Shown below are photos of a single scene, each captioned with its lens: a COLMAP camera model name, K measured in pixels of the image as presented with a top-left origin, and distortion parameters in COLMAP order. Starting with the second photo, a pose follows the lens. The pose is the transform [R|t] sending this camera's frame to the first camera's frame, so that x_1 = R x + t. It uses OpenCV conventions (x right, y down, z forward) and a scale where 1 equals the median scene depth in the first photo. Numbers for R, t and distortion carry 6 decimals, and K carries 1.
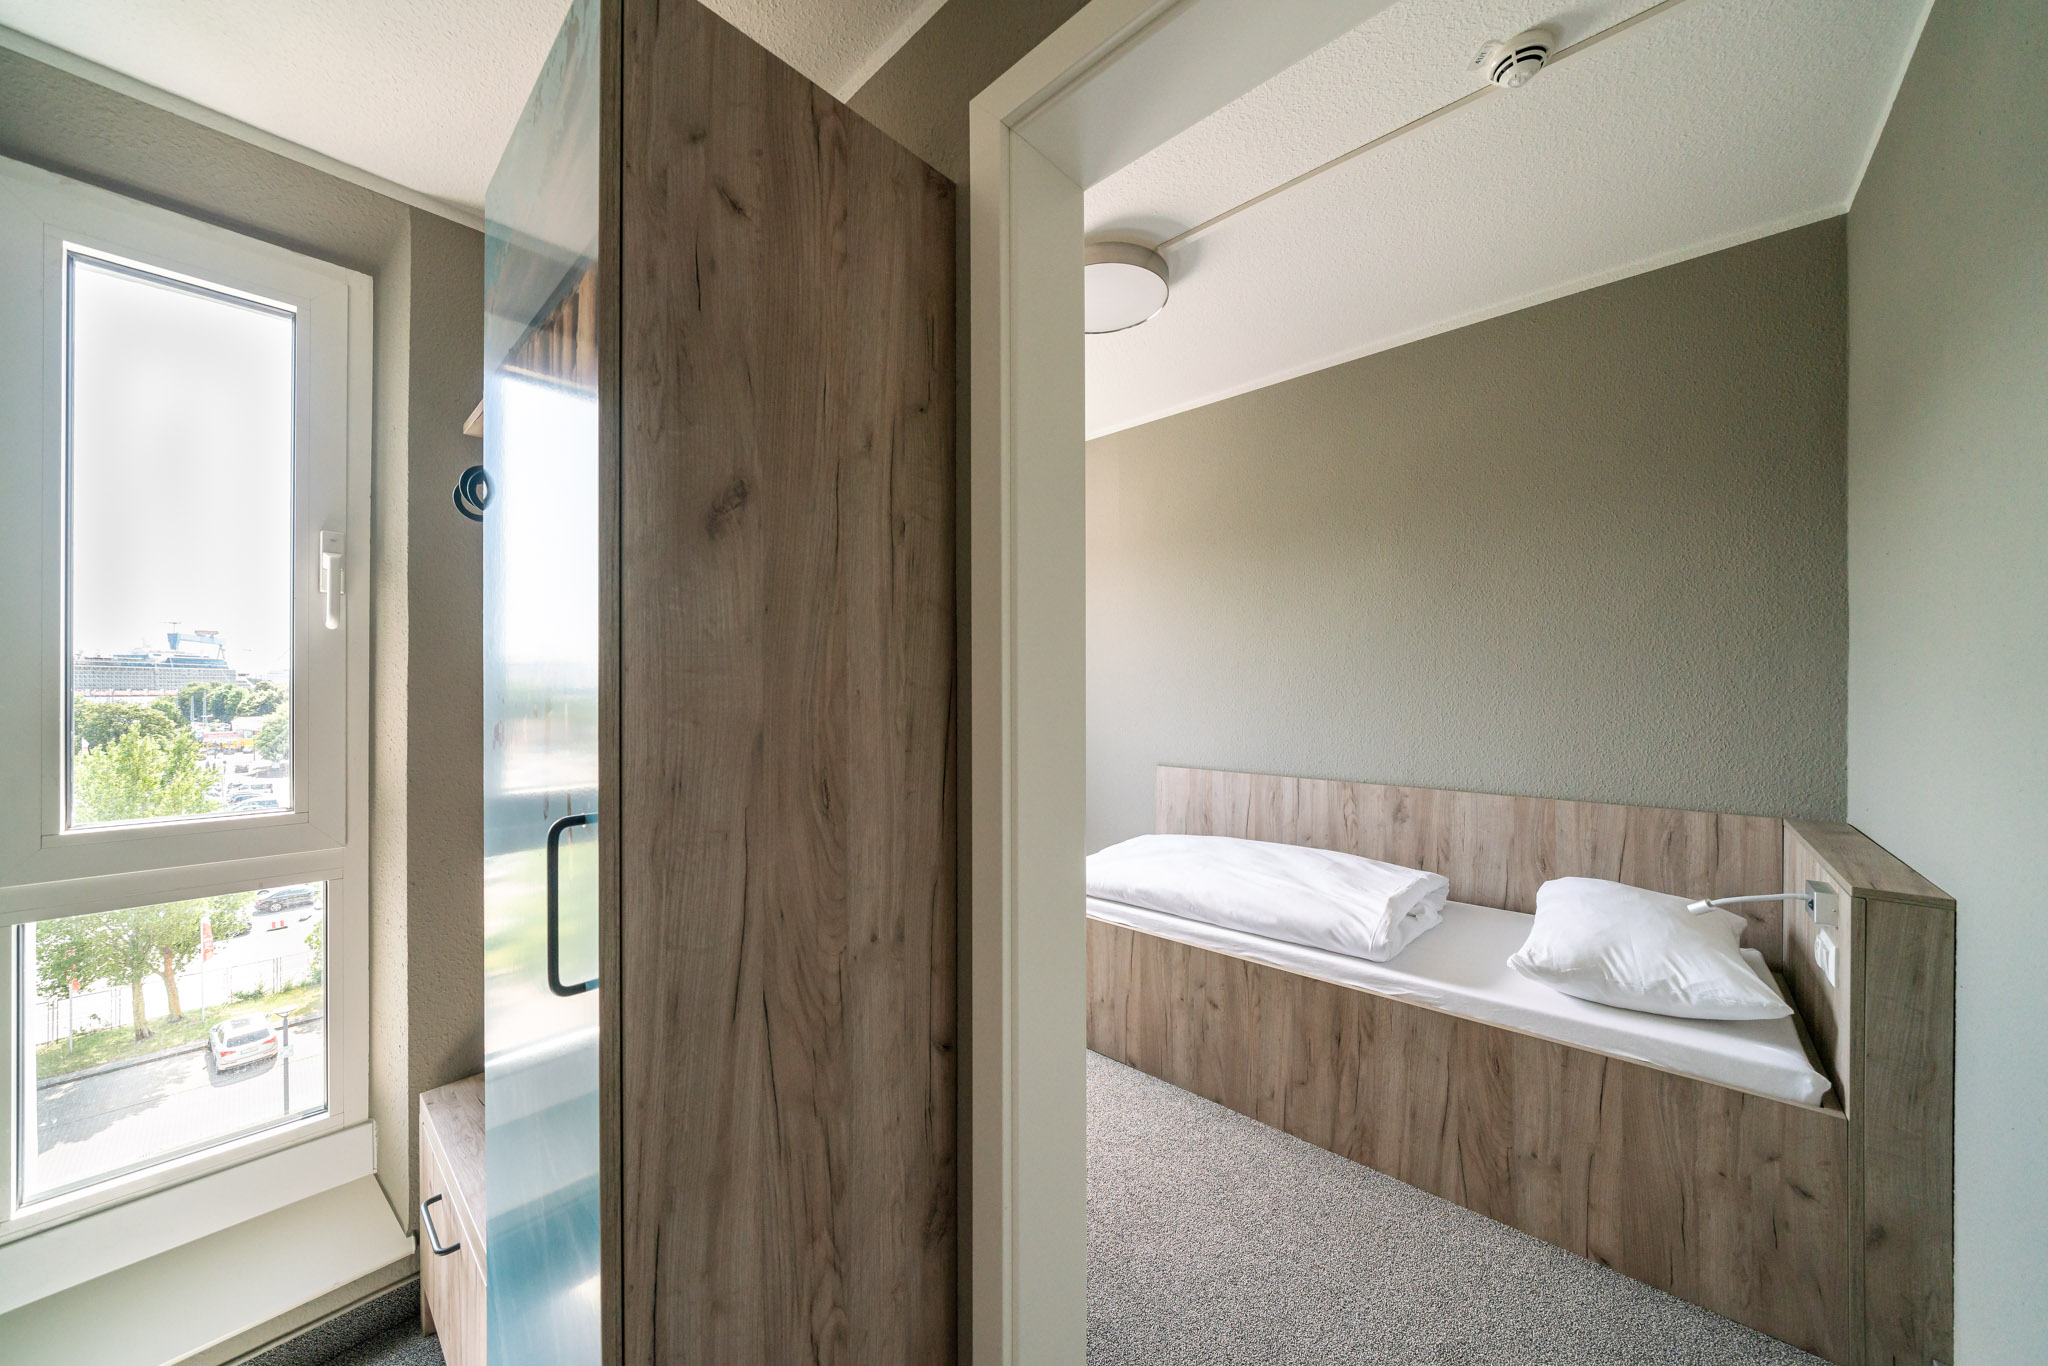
lens RADIAL K [[706.1, 0, 1042.2], [0, 706.1, 688.6], [0, 0, 1]] dist [-0.001514, -0.000306]
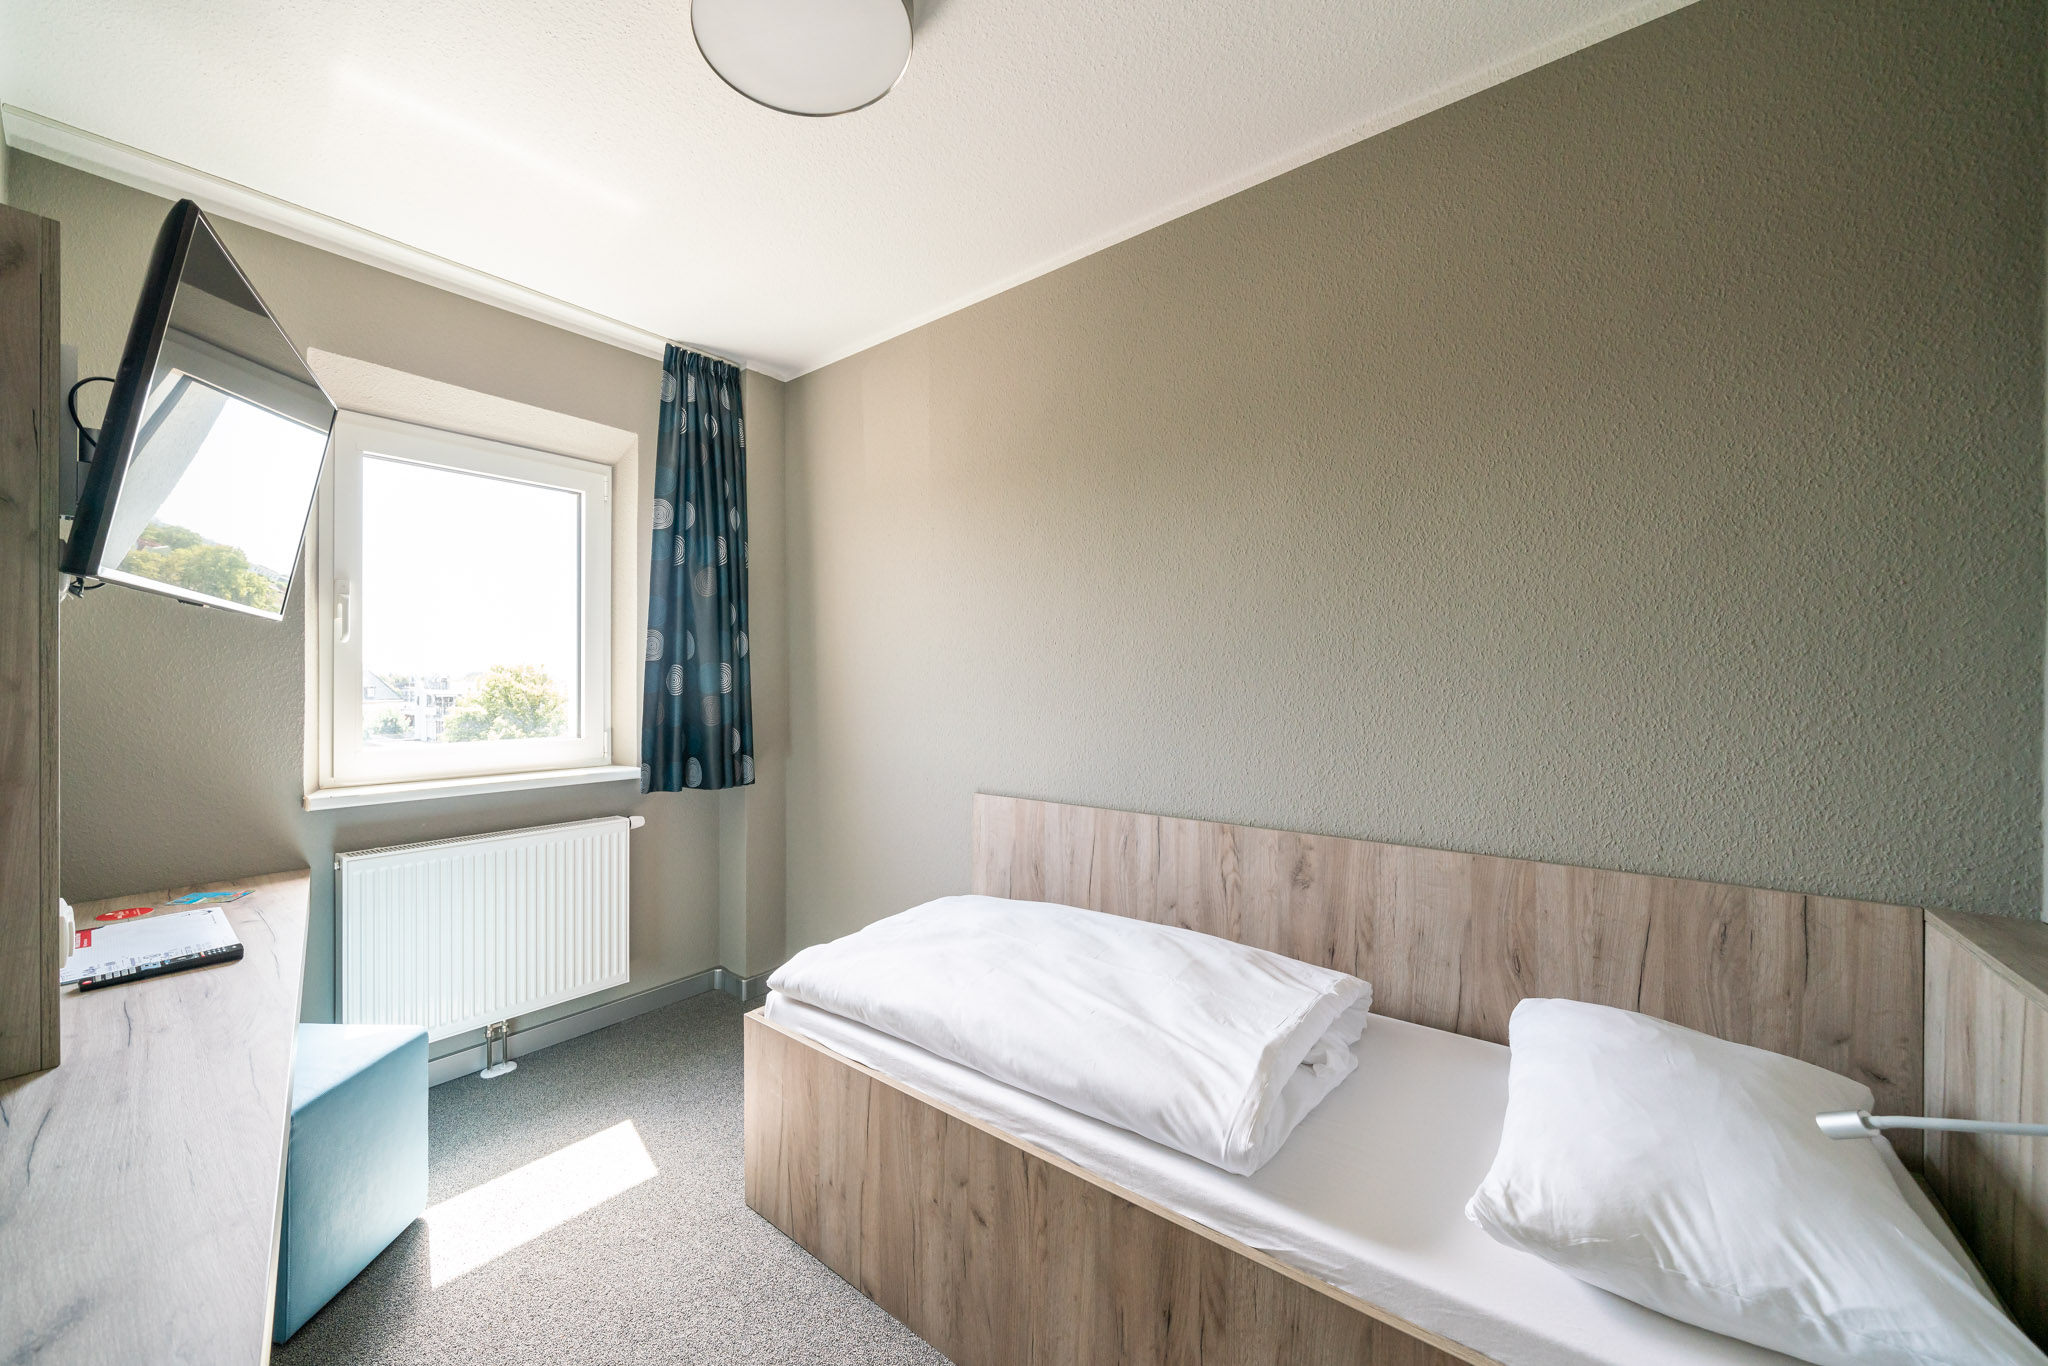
lens RADIAL K [[747.6, 0, 1005.7], [0, 747.6, 683.6], [0, 0, 1]] dist [-0.000643, 0.000729]
pose [[0.999062, 0.000930, 0.043292, 0.237889], [-0.001028, 0.999997, 0.002236, -0.002646], [-0.043290, -0.002278, 0.999060, 0.373756]]
